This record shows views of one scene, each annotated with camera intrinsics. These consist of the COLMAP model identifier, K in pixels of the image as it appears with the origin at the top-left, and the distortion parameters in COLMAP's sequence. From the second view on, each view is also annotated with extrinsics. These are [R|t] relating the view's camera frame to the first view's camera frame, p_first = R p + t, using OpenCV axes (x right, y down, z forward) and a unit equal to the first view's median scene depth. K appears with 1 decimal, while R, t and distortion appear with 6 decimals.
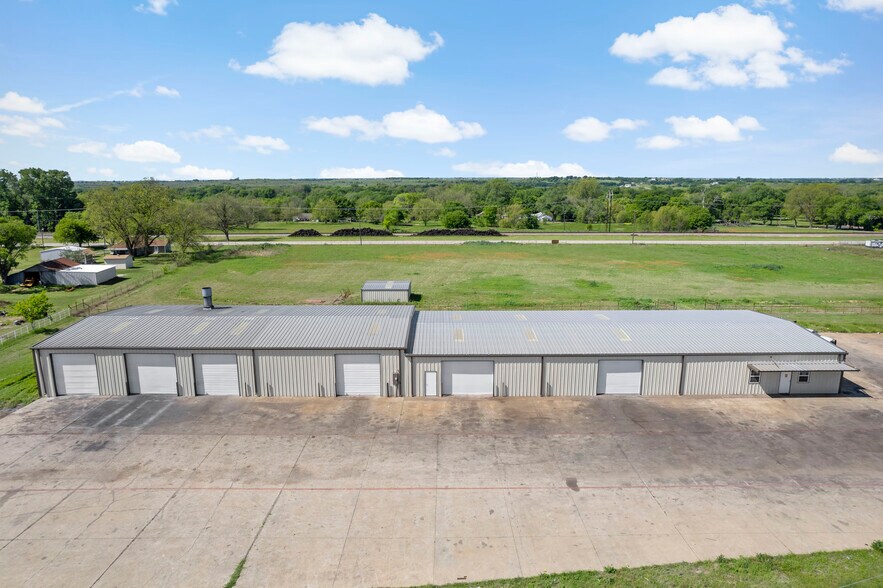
lens RADIAL K [[580.9, 0, 457.5], [0, 580.9, 285.1], [0, 0, 1]] dist [-0.085449, 0.078758]
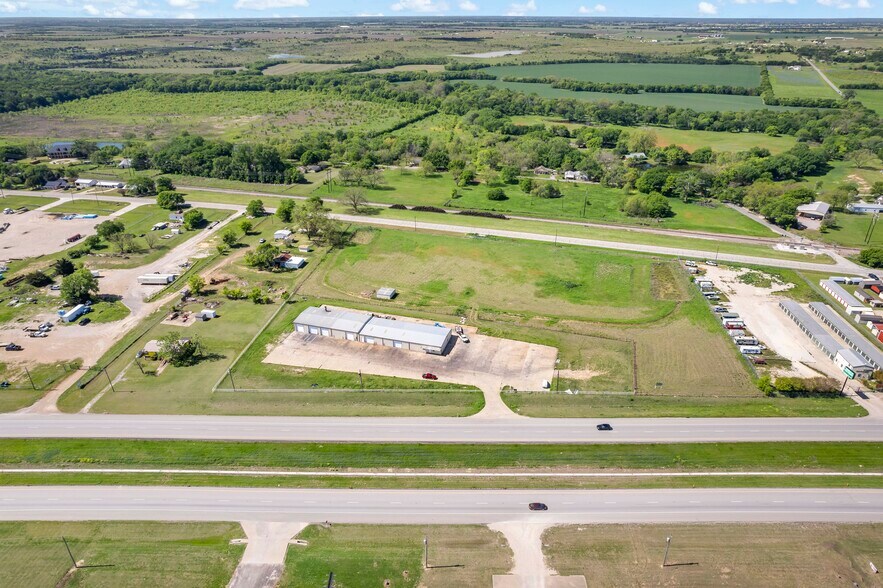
lens RADIAL K [[580.9, 0, 457.5], [0, 580.9, 285.1], [0, 0, 1]] dist [-0.085449, 0.078758]
pose [[0.958934, 0.126154, -0.254028, 2.016135], [-0.058121, 0.964032, 0.259353, -1.687305], [0.277610, -0.233938, 0.931776, -3.457895]]
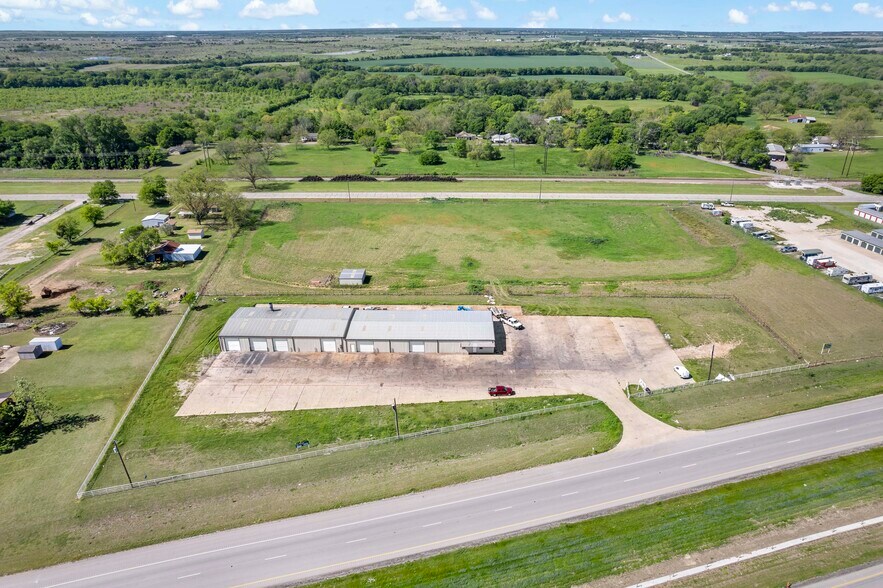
lens RADIAL K [[580.9, 0, 457.5], [0, 580.9, 285.1], [0, 0, 1]] dist [-0.085449, 0.078758]
pose [[0.999664, 0.004109, -0.025609, 0.566028], [0.001971, 0.972481, 0.232972, -0.834044], [0.025861, -0.232945, 0.972146, -1.792032]]
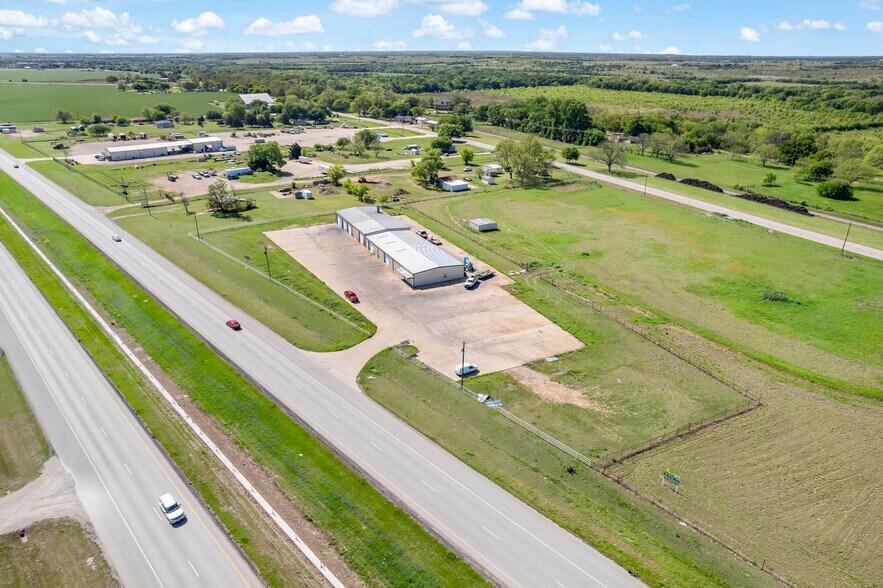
lens RADIAL K [[580.9, 0, 457.5], [0, 580.9, 285.1], [0, 0, 1]] dist [-0.085449, 0.078758]
pose [[0.445321, 0.332038, -0.831529, 3.516468], [-0.168433, 0.943183, 0.286419, -0.783968], [0.879386, 0.012508, 0.475945, -0.299775]]
